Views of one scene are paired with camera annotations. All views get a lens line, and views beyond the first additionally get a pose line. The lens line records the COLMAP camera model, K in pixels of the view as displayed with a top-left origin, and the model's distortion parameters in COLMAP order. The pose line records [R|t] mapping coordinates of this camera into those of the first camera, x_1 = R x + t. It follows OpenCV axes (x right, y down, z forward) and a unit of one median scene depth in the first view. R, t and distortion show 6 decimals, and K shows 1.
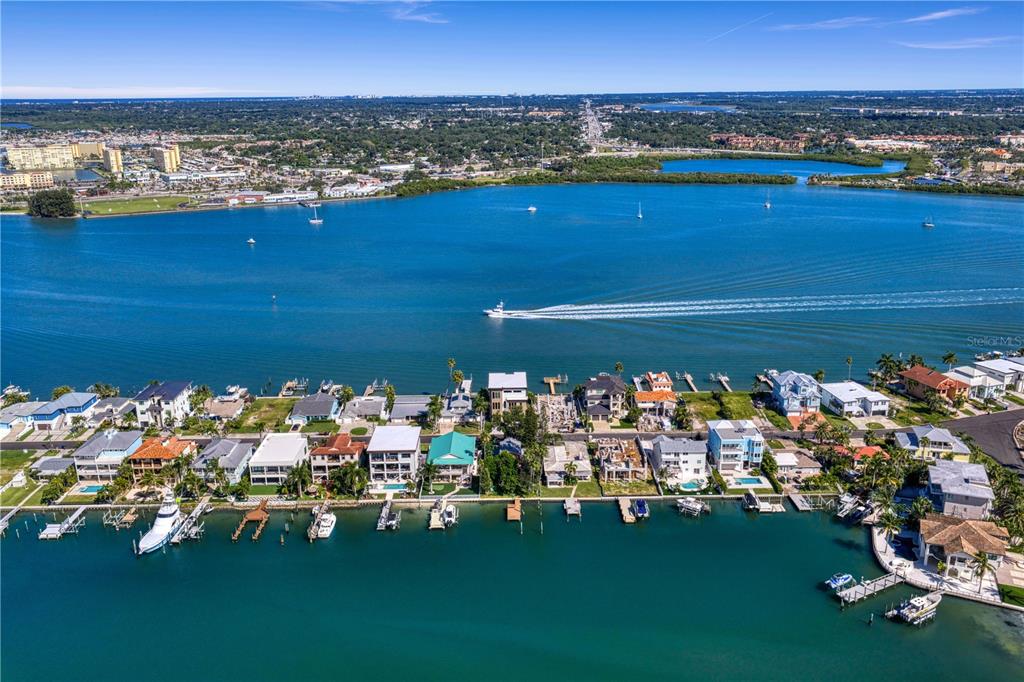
lens RADIAL K [[832.1, 0, 516.7], [0, 832.1, 342.5], [0, 0, 1]] dist [0.041983, -0.055615]
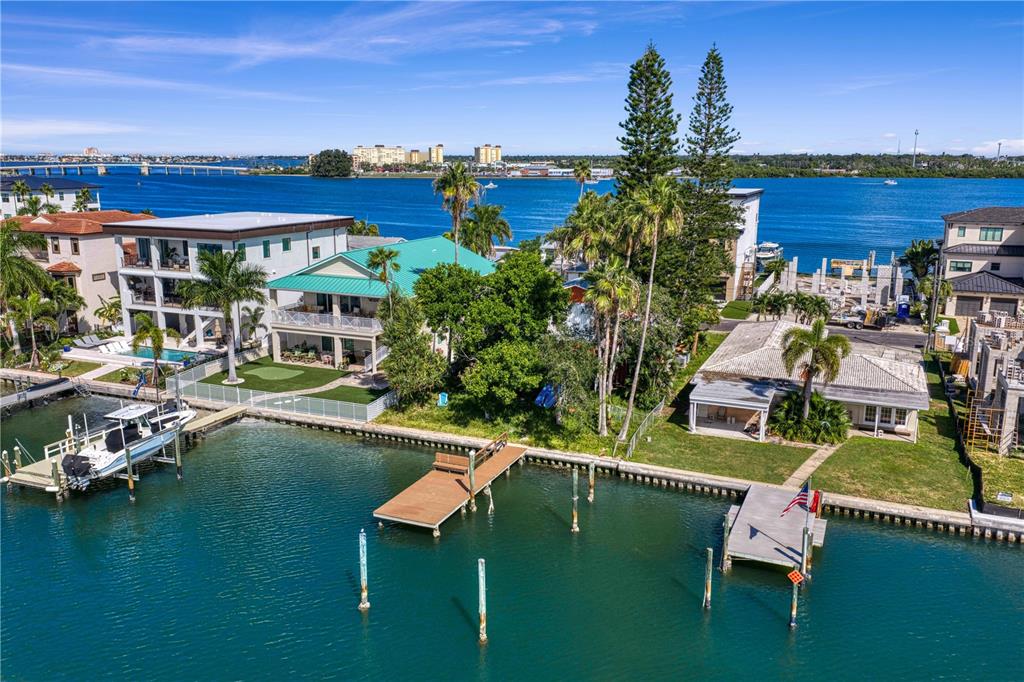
lens RADIAL K [[832.1, 0, 513.8], [0, 832.1, 346.7], [0, 0, 1]] dist [0.041983, -0.055615]
pose [[0.912537, 0.102413, -0.395964, 0.067415], [-0.129552, 0.990668, -0.042337, 0.143248], [0.387934, 0.089932, 0.917289, 0.672128]]
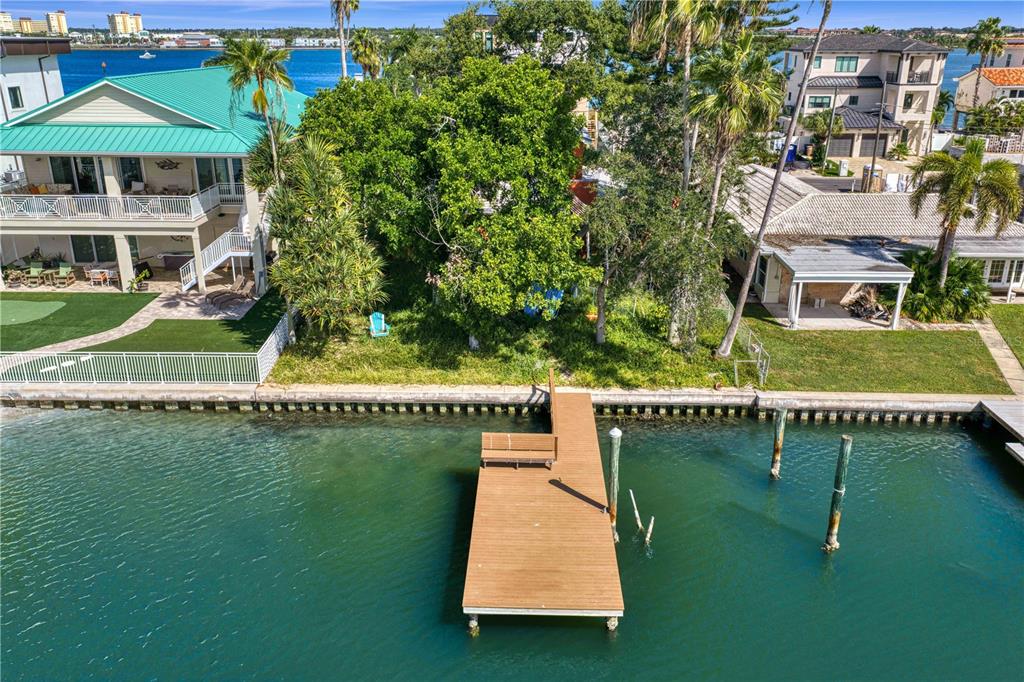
lens RADIAL K [[832.1, 0, 515.6], [0, 832.1, 345.8], [0, 0, 1]] dist [0.041983, -0.055615]
pose [[0.999360, 0.023213, -0.027235, -0.003491], [-0.021446, 0.997753, 0.063474, 0.144816], [0.028647, -0.062850, 0.997612, 0.735497]]
